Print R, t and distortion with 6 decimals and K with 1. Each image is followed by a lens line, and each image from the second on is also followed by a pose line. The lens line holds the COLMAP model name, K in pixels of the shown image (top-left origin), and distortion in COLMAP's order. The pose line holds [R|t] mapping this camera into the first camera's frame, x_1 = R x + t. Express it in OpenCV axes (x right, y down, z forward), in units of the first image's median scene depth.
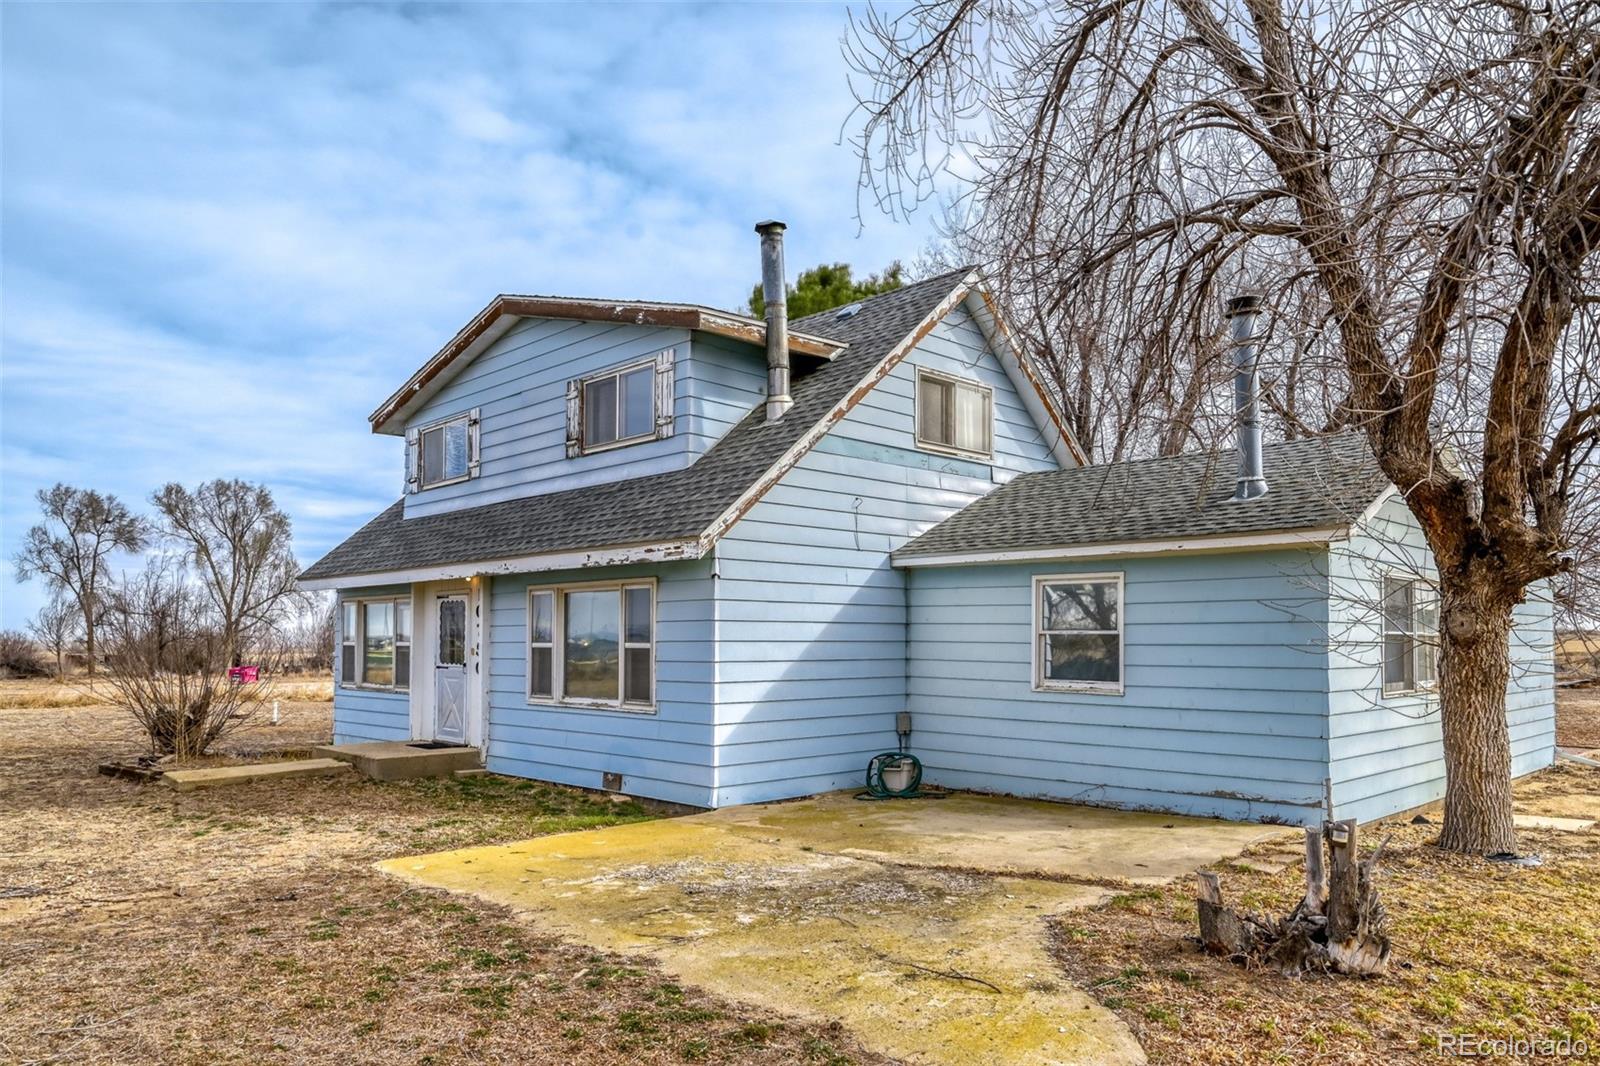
lens RADIAL K [[1108.4, 0, 800.0], [0, 1108.4, 533.0], [0, 0, 1]] dist [0.003318, 0.001194]
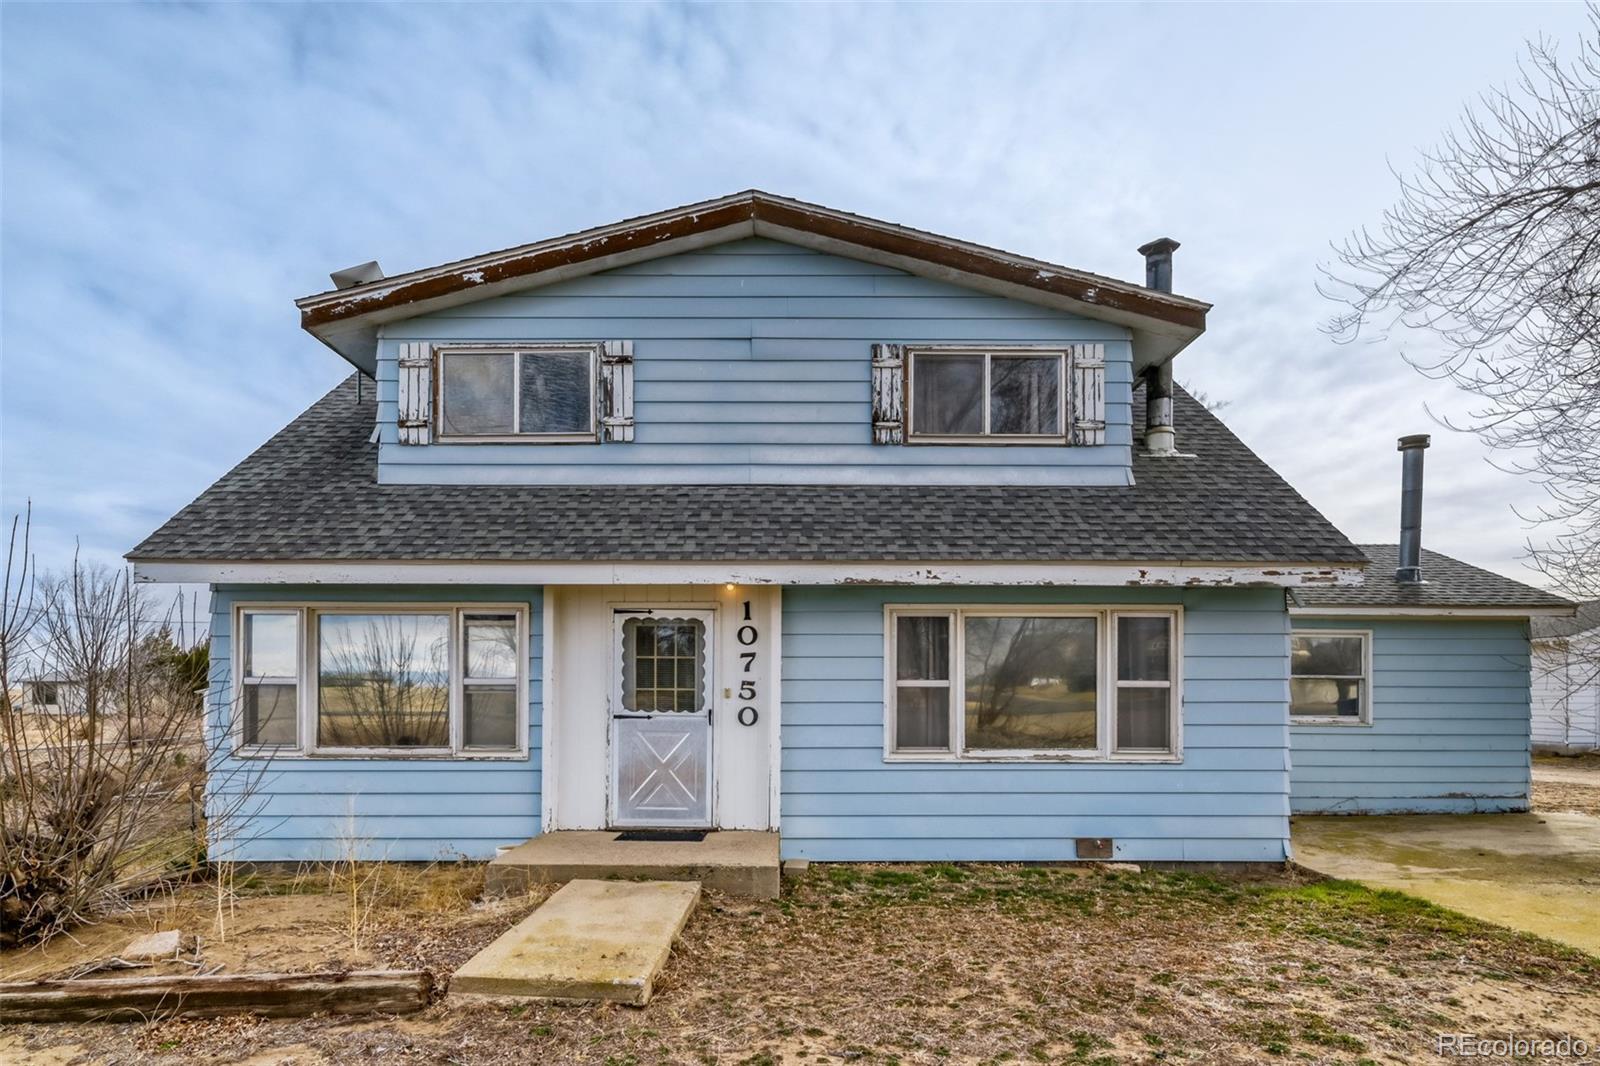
lens RADIAL K [[810.8, 0, 798.1], [0, 810.8, 655.2], [0, 0, 1]] dist [-0.000996, -0.000007]
pose [[0.693615, 0.037771, 0.719355, -0.666967], [-0.072697, 0.997196, 0.017737, 0.075809], [-0.716668, -0.064598, 0.694416, 0.655676]]
